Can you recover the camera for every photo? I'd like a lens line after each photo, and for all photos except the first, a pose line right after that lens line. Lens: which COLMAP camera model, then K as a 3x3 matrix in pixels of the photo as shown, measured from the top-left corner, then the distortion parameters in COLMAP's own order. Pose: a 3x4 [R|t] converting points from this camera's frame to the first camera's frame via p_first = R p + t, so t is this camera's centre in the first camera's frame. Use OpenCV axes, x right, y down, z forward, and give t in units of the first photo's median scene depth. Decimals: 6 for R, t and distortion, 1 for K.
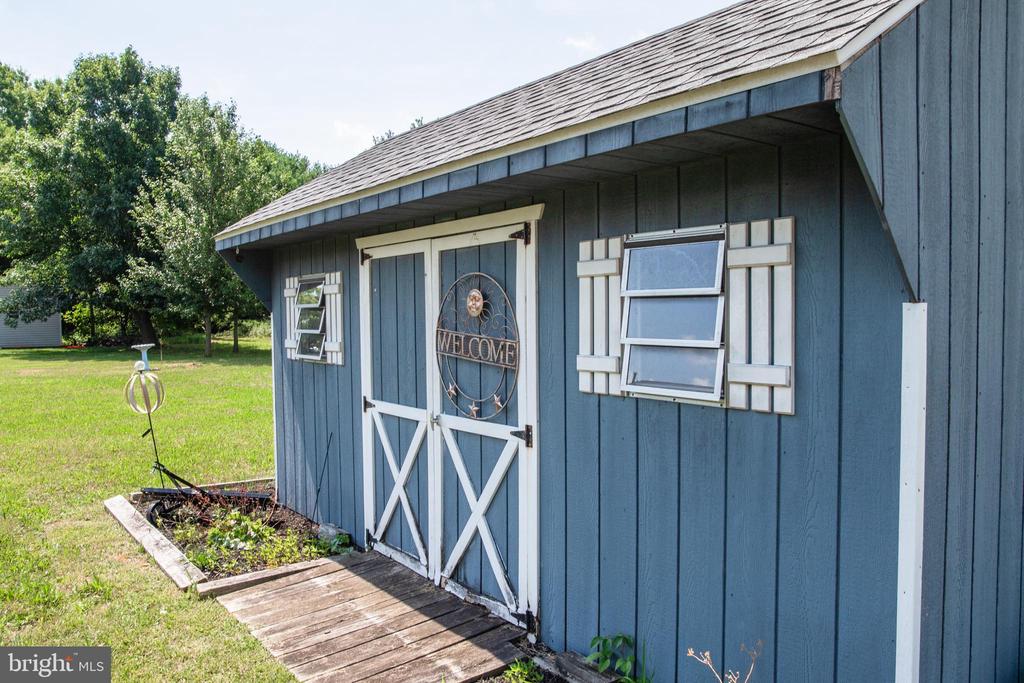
lens RADIAL K [[706.4, 0, 512.0], [0, 706.4, 341.5], [0, 0, 1]] dist [-0.135578, 0.000602]
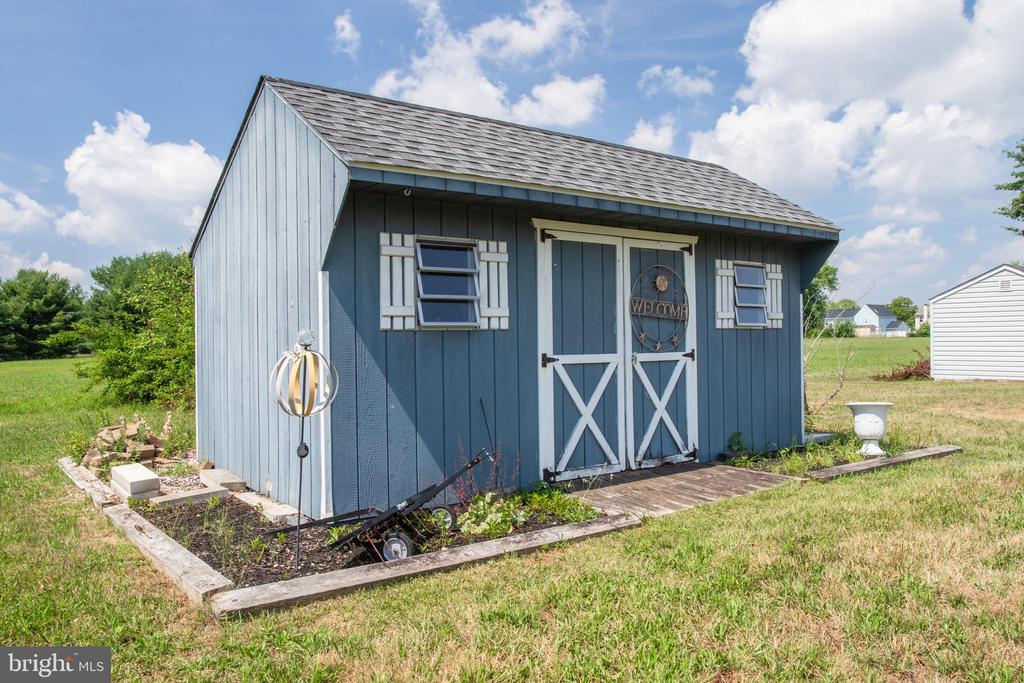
lens RADIAL K [[765.4, 0, 512.0], [0, 765.4, 341.5], [0, 0, 1]] dist [-0.054118, 0.006313]
pose [[0.068144, -0.005177, 0.997662, -1.784782], [0.040181, 0.999189, 0.002440, 0.062733], [-0.996866, 0.039921, 0.068297, 1.152183]]
